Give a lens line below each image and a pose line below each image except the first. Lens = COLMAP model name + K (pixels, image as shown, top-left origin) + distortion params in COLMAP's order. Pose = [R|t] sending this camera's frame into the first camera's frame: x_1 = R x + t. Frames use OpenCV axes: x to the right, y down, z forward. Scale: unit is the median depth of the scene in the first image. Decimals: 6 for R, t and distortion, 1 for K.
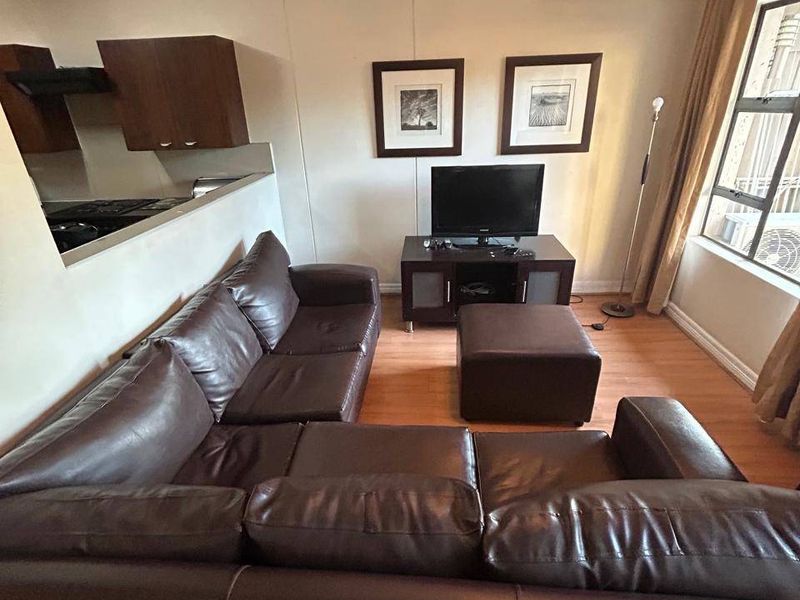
lens RADIAL K [[429.6, 0, 418.7], [0, 429.6, 286.5], [0, 0, 1]] dist [-0.002196, -0.001665]
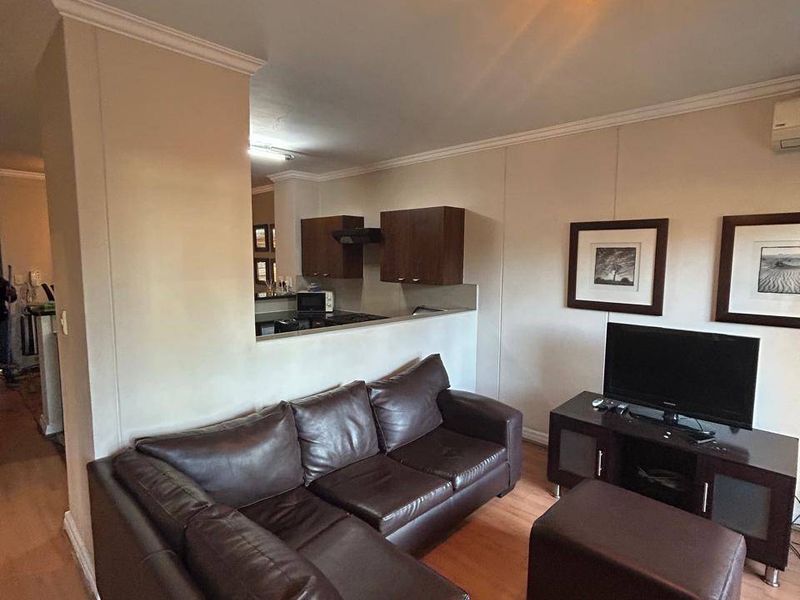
lens RADIAL K [[420.6, 0, 403.7], [0, 420.6, 282.0], [0, 0, 1]] dist [0.005499, -0.015677]
pose [[0.769323, 0.078872, -0.633973, 0.251932], [-0.282946, 0.931781, -0.227432, -0.021089], [0.572786, 0.354349, 0.739157, 0.024234]]
